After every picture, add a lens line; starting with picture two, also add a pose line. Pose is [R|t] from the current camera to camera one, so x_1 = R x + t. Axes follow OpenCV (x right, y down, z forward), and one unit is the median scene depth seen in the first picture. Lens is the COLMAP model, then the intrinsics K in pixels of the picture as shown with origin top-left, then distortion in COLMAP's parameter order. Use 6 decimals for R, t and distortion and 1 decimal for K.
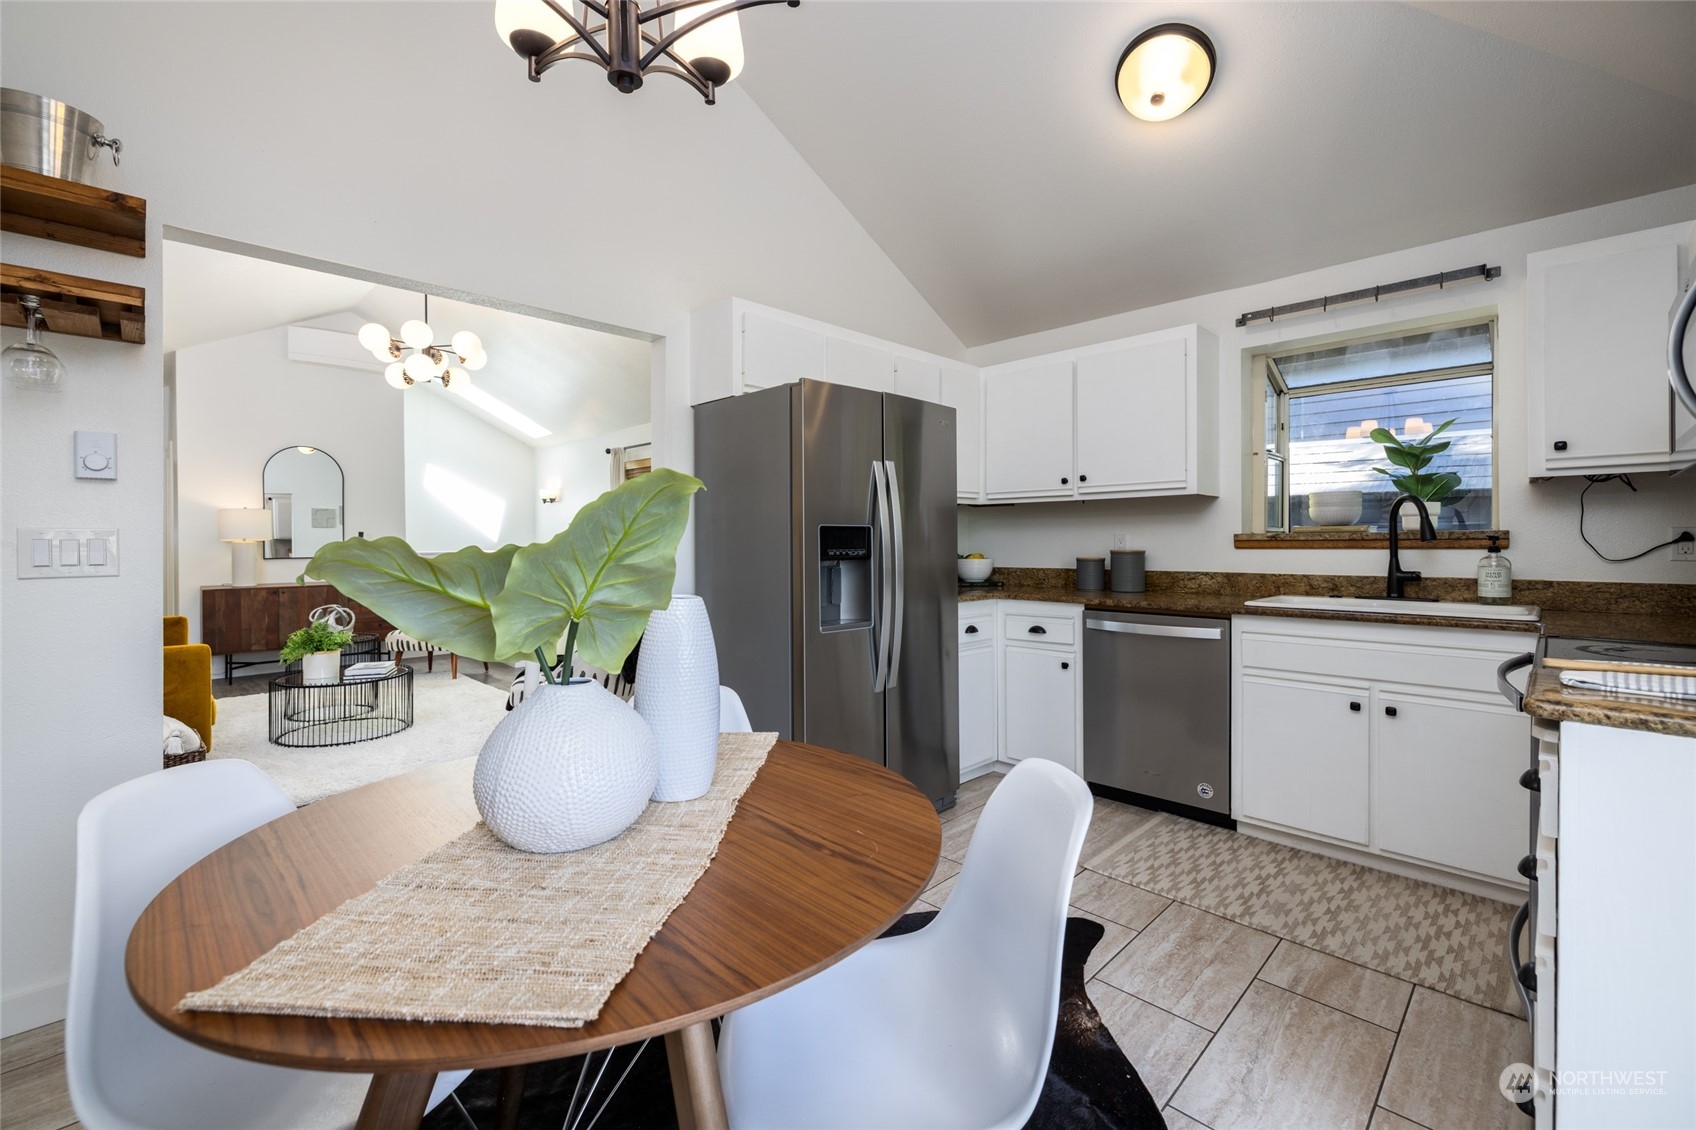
lens RADIAL K [[710.6, 0, 846.0], [0, 710.6, 540.1], [0, 0, 1]] dist [-0.001445, -0.000223]
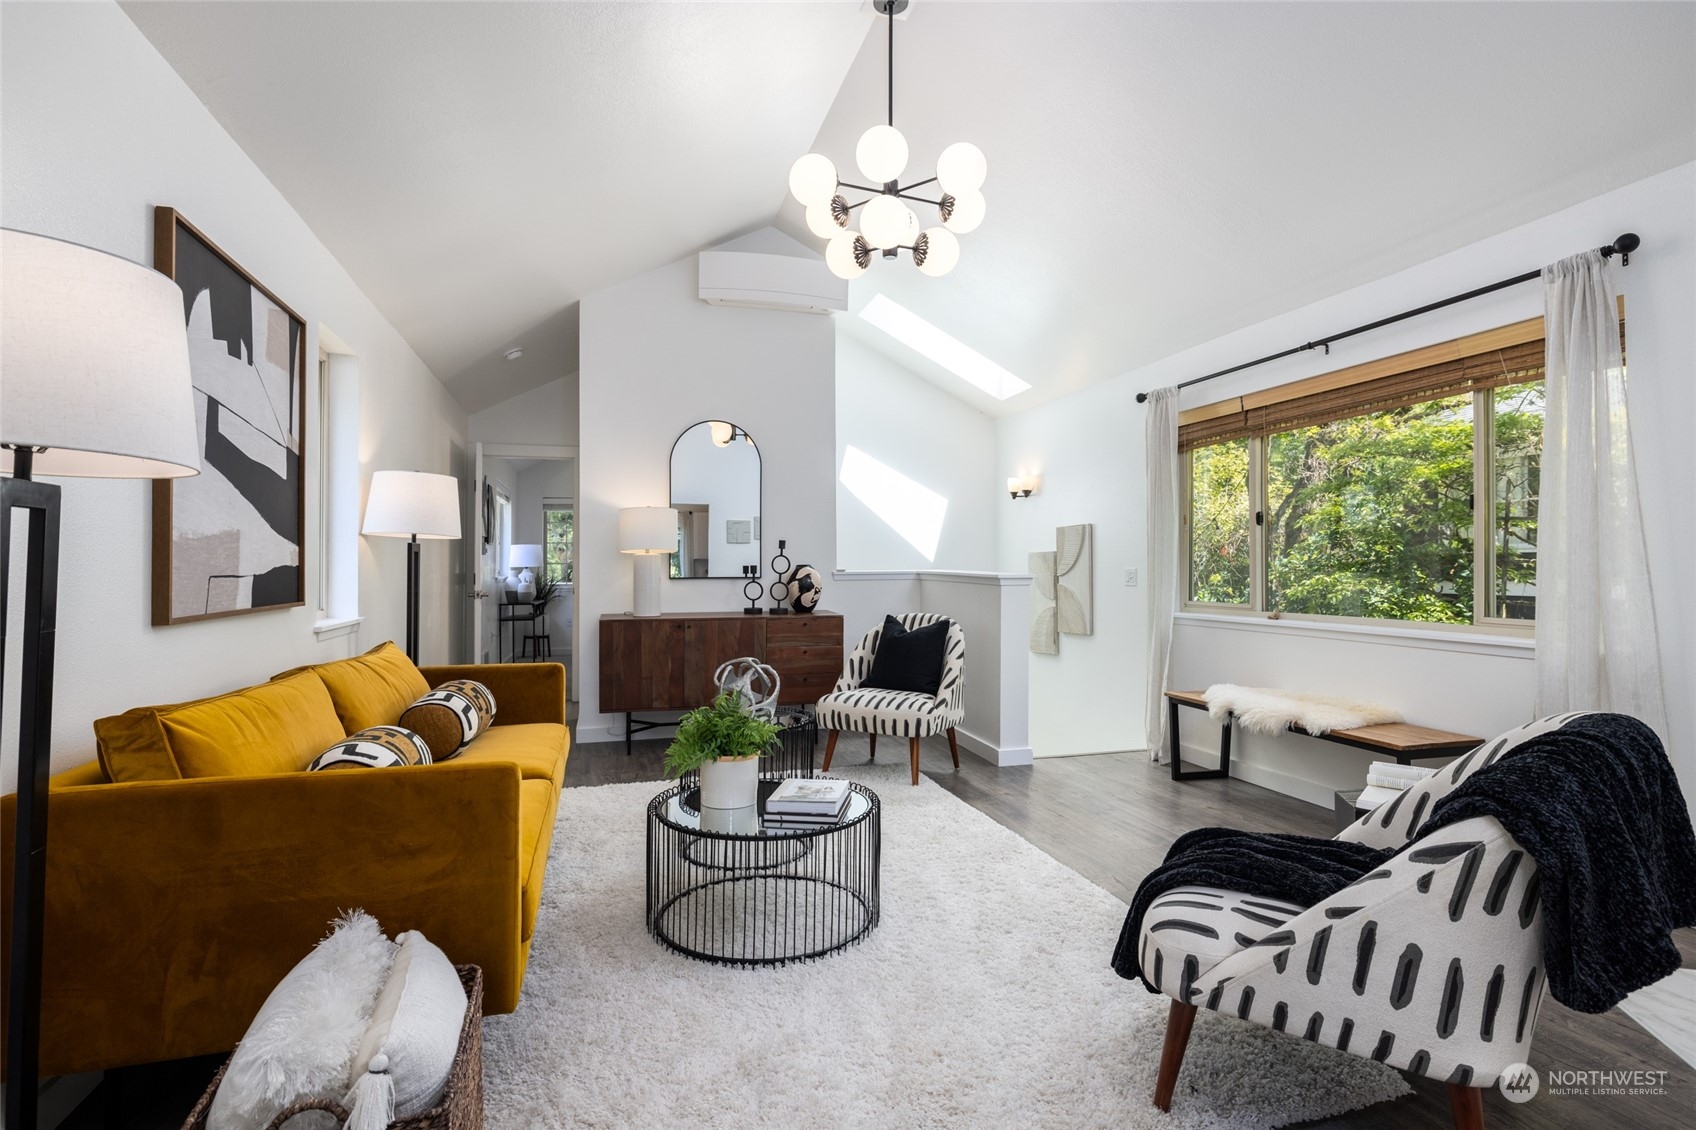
lens RADIAL K [[822.9, 0, 844.5], [0, 822.9, 553.4], [0, 0, 1]] dist [0.002337, 0.000470]
pose [[0.873294, -0.002149, -0.487189, -0.273923], [-0.004351, 0.999916, -0.012209, 0.011674], [0.487174, 0.012782, 0.873211, 0.378065]]
